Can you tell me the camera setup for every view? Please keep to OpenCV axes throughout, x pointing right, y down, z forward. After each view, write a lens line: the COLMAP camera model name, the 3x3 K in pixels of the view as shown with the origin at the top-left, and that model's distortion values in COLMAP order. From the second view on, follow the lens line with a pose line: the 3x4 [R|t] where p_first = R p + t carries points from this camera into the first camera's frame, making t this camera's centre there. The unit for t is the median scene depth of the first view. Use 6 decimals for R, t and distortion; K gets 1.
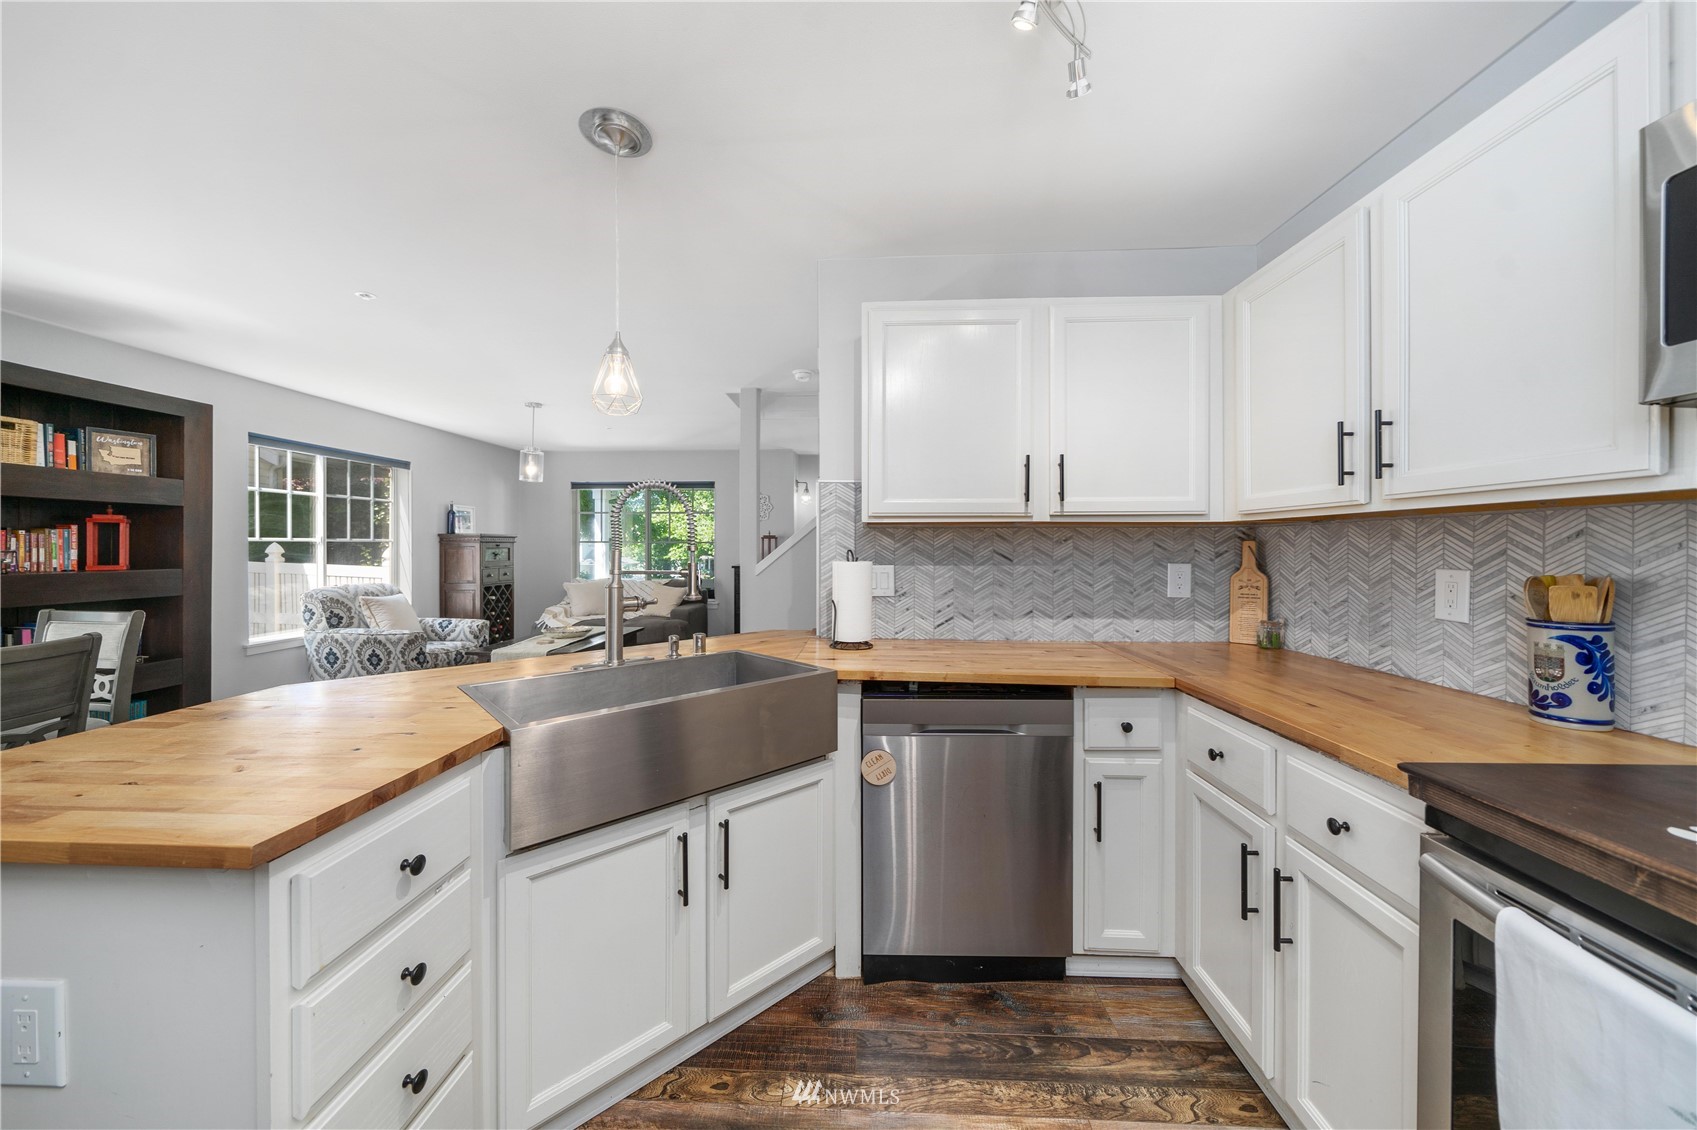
lens RADIAL K [[603.4, 0, 849.3], [0, 603.4, 551.7], [0, 0, 1]] dist [-0.005501, -0.000502]
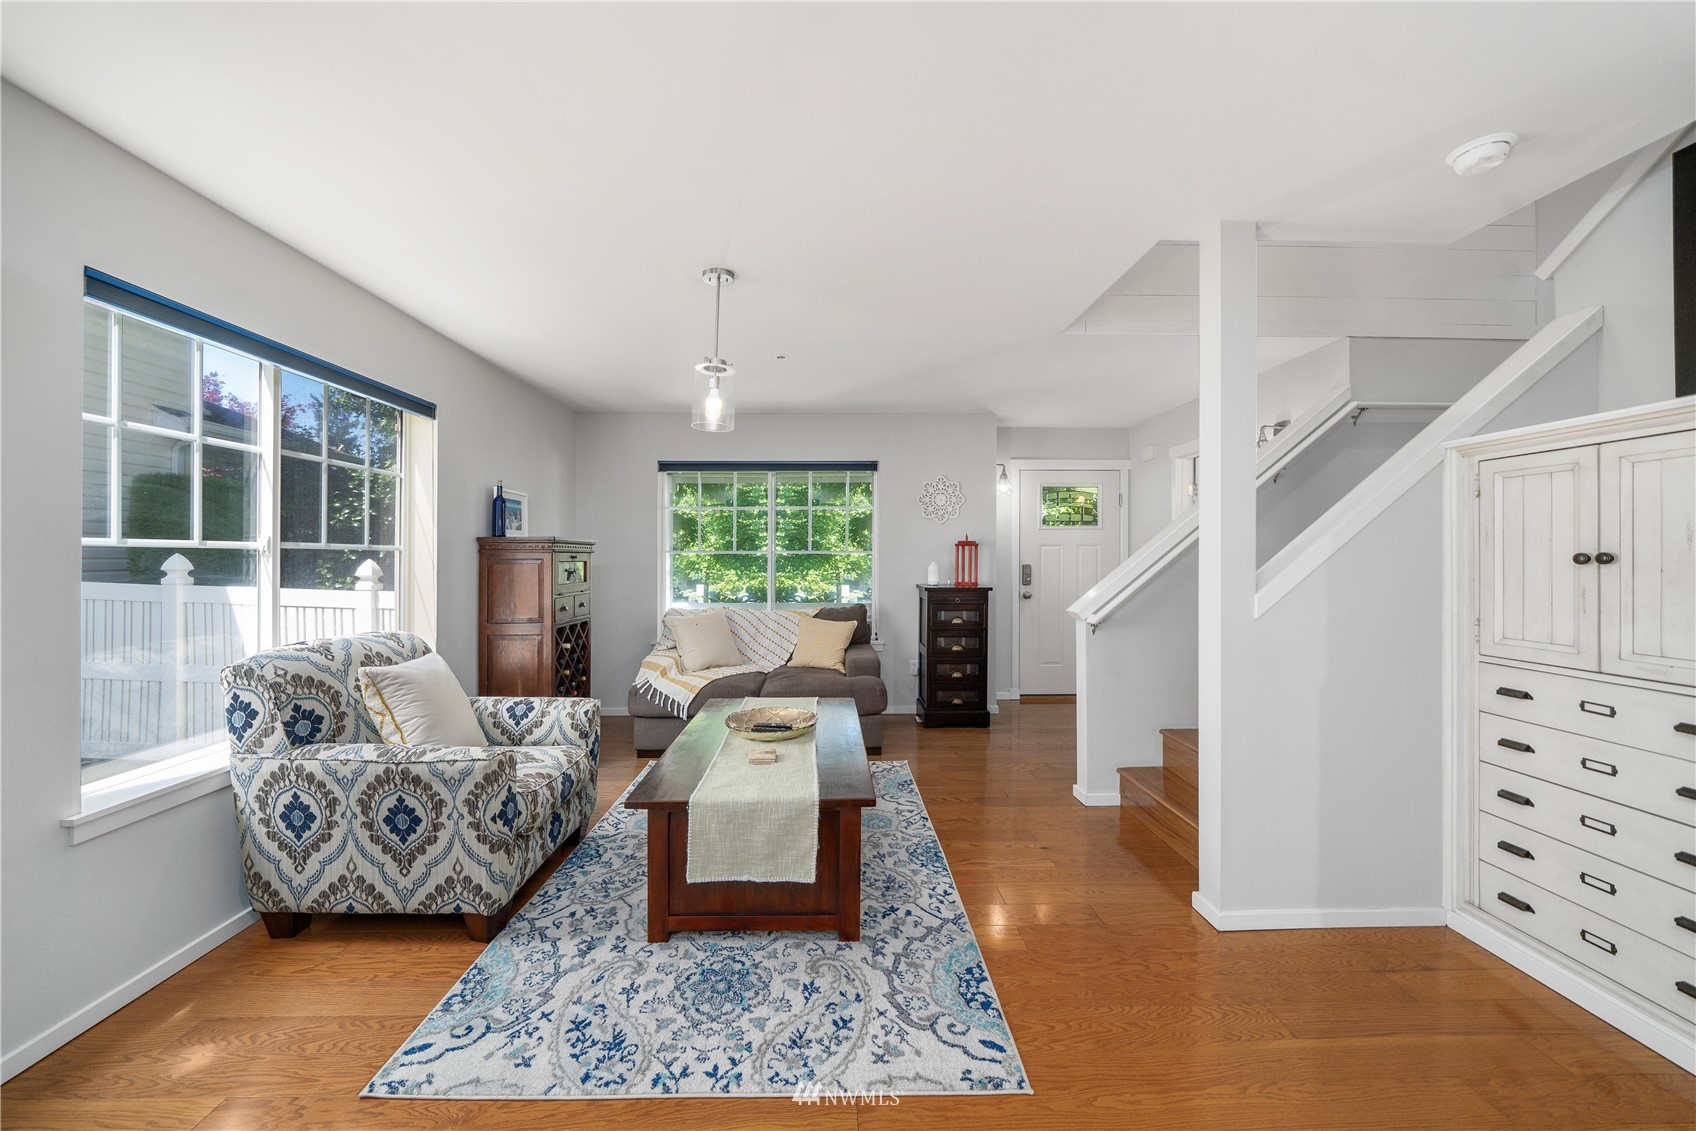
lens RADIAL K [[603.0, 0, 838.0], [0, 603.0, 560.7], [0, 0, 1]] dist [-0.005501, -0.000502]
pose [[0.998244, -0.001704, 0.059215, -0.457929], [0.002070, 0.999979, -0.006124, -0.003506], [-0.059203, 0.006236, 0.998226, 0.500464]]
